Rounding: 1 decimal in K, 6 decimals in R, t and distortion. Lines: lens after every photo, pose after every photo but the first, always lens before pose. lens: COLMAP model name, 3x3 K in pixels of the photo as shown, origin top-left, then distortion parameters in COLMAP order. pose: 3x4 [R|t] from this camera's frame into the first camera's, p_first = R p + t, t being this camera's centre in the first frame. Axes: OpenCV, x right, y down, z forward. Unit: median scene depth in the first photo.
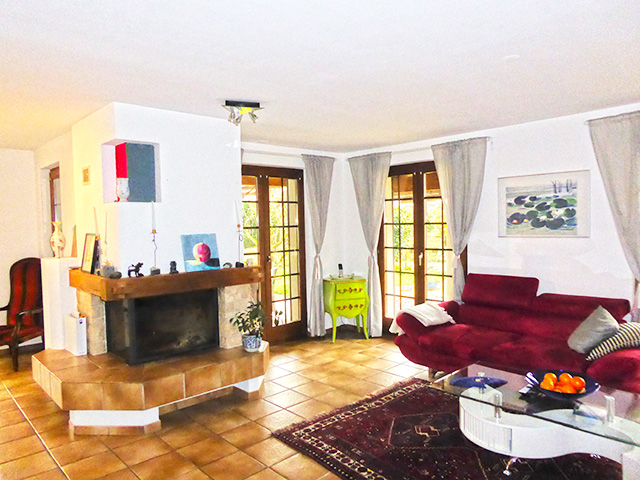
lens RADIAL K [[451.1, 0, 320.2], [0, 451.1, 240.0], [0, 0, 1]] dist [-0.010146, -0.002089]
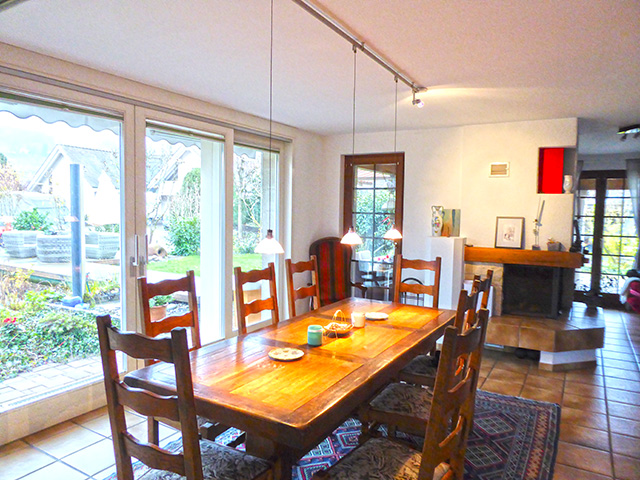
lens RADIAL K [[451.1, 0, 320.5], [0, 451.1, 240.6], [0, 0, 1]] dist [-0.010146, -0.002089]
pose [[0.959642, 0.022497, 0.280324, -0.560982], [-0.030989, 0.999184, 0.025900, 0.015024], [-0.279513, -0.033542, 0.959556, -0.019700]]
